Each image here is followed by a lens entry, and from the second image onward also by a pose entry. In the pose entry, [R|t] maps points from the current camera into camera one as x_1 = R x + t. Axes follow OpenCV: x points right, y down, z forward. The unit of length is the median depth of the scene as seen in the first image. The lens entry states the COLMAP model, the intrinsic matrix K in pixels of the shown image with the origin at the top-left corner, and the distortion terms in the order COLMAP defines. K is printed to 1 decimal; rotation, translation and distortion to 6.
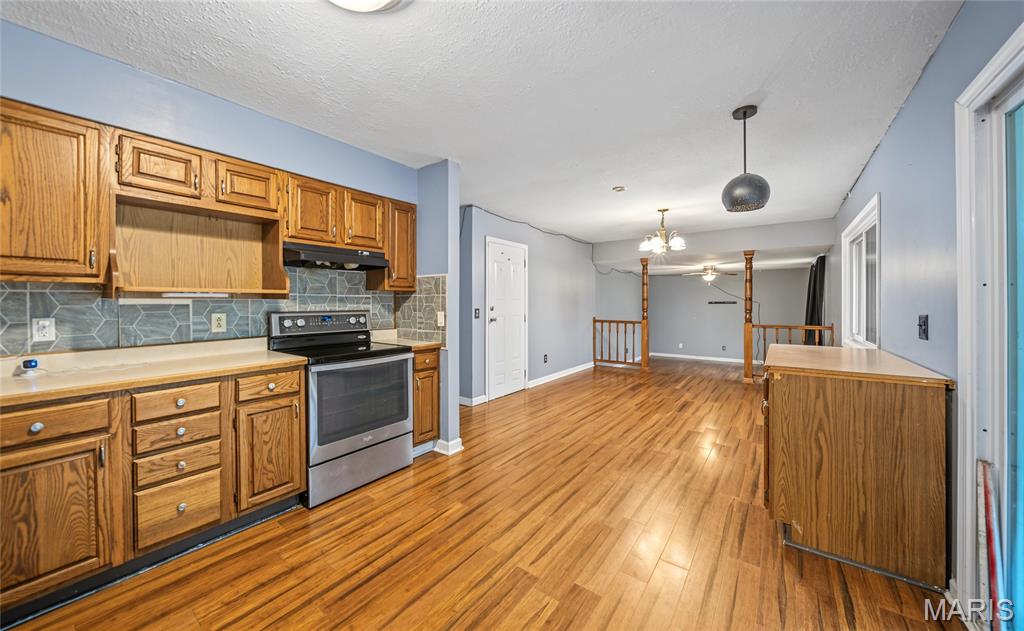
lens RADIAL K [[365.6, 0, 512.5], [0, 365.6, 305.2], [0, 0, 1]] dist [-0.004472, -0.000500]
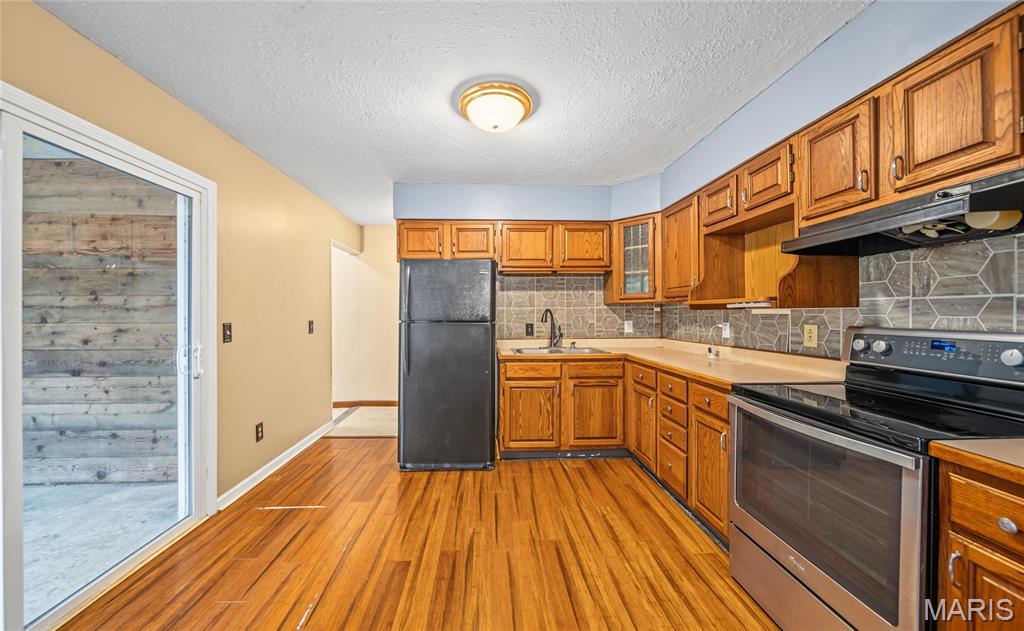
lens RADIAL K [[365.6, 0, 504.5], [0, 365.6, 314.5], [0, 0, 1]] dist [-0.004472, -0.000500]
pose [[-0.781830, 0.005905, -0.623464, 0.313165], [-0.002130, 0.999924, 0.012141, -0.011977], [0.623488, 0.010820, -0.781758, 1.299483]]
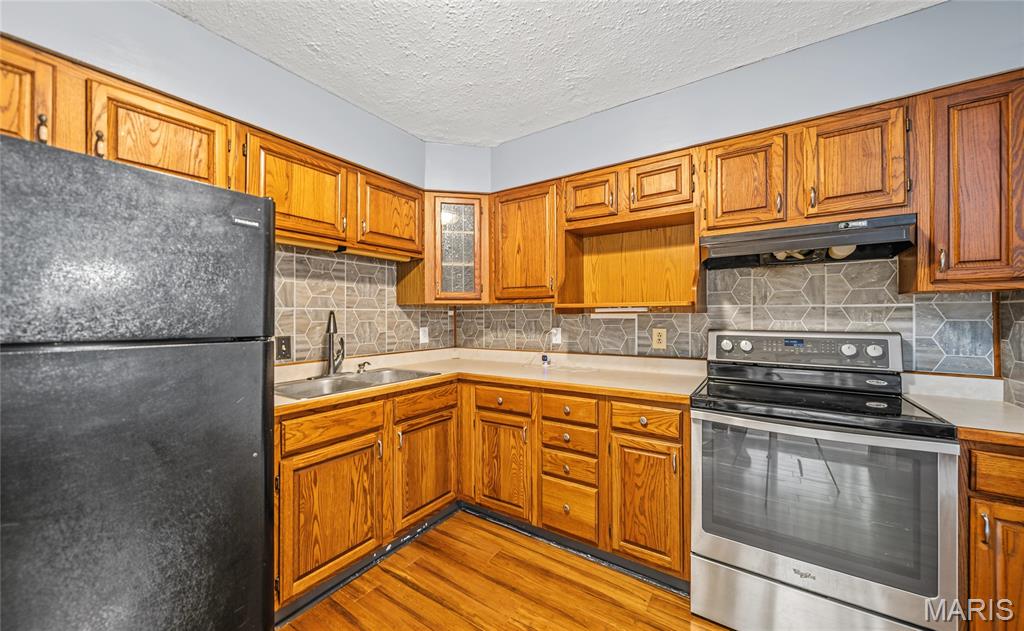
lens RADIAL K [[365.6, 0, 517.0], [0, 365.6, 314.6], [0, 0, 1]] dist [-0.004472, -0.000500]
pose [[0.044170, -0.003664, -0.999017, 0.128340], [-0.008392, 0.999957, -0.004038, -0.007285], [0.998989, 0.008562, 0.044137, 0.627456]]
